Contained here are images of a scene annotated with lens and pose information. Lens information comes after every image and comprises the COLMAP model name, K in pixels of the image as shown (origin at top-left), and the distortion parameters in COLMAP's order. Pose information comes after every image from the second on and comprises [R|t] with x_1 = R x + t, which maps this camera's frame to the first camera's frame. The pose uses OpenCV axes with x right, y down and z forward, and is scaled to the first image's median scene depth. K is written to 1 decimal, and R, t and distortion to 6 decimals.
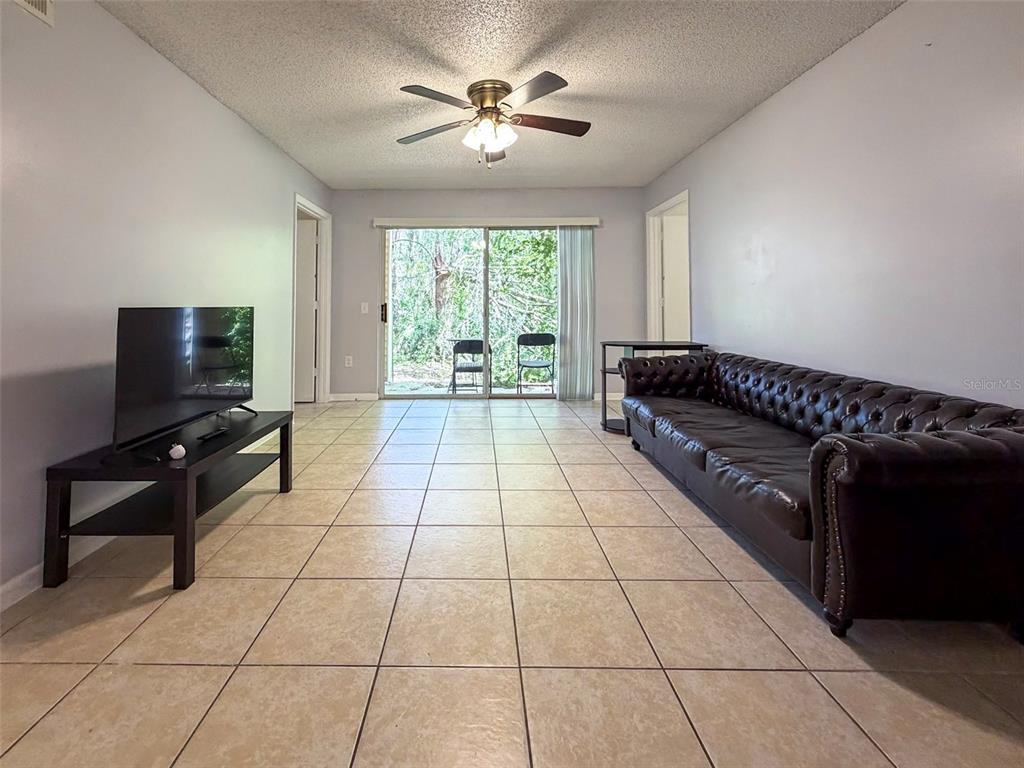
lens RADIAL K [[401.6, 0, 513.4], [0, 401.6, 301.3], [0, 0, 1]] dist [-0.000054, 0.000065]
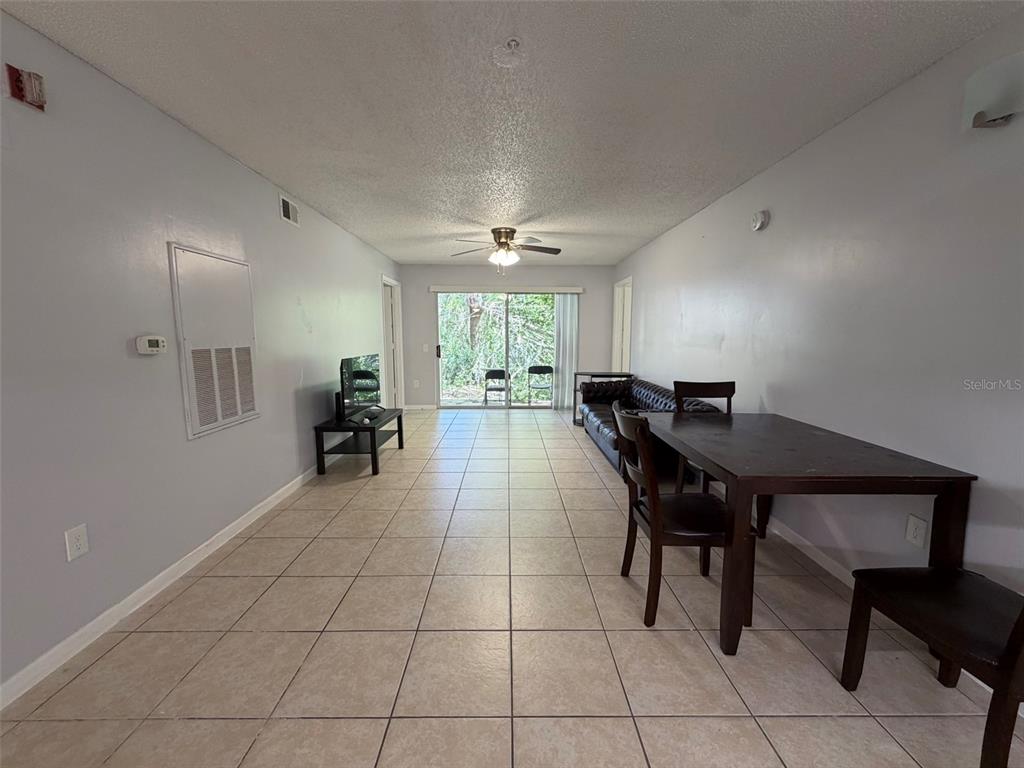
lens RADIAL K [[412.2, 0, 507.9], [0, 412.2, 385.1], [0, 0, 1]] dist [-0.001281, 0.000325]
pose [[0.995700, 0.008014, -0.092293, 0.100254], [0.005256, 0.989760, 0.142646, -0.087267], [0.092491, -0.142518, 0.985461, -0.671445]]
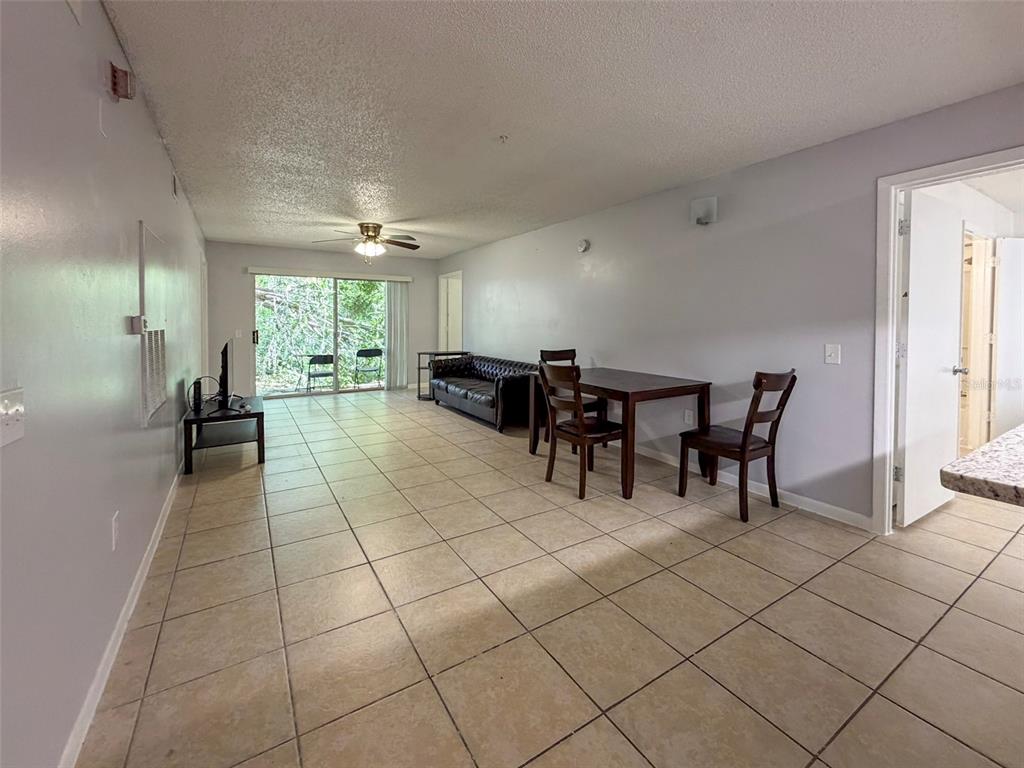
lens RADIAL K [[453.5, 0, 461.7], [0, 453.5, 330.4], [0, 0, 1]] dist [-0.000575, 0.000100]
pose [[0.914710, -0.010067, 0.403984, -0.418291], [-0.006543, 0.999190, 0.039715, -0.080404], [-0.404057, -0.038971, 0.913903, -0.936843]]
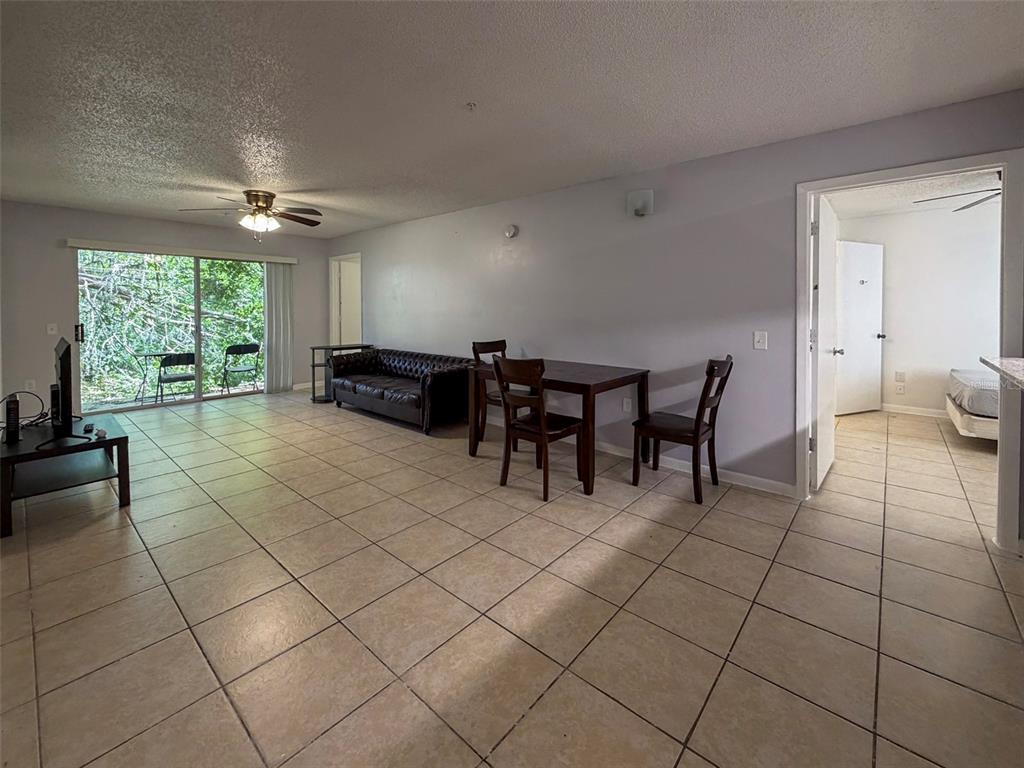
lens RADIAL K [[476.5, 0, 465.2], [0, 476.5, 317.4], [0, 0, 1]] dist [-0.000787, 0.000223]
pose [[0.740229, -0.019260, 0.672079, -0.561112], [-0.008166, 0.999258, 0.037631, -0.086867], [-0.672306, -0.033344, 0.739522, -0.741367]]
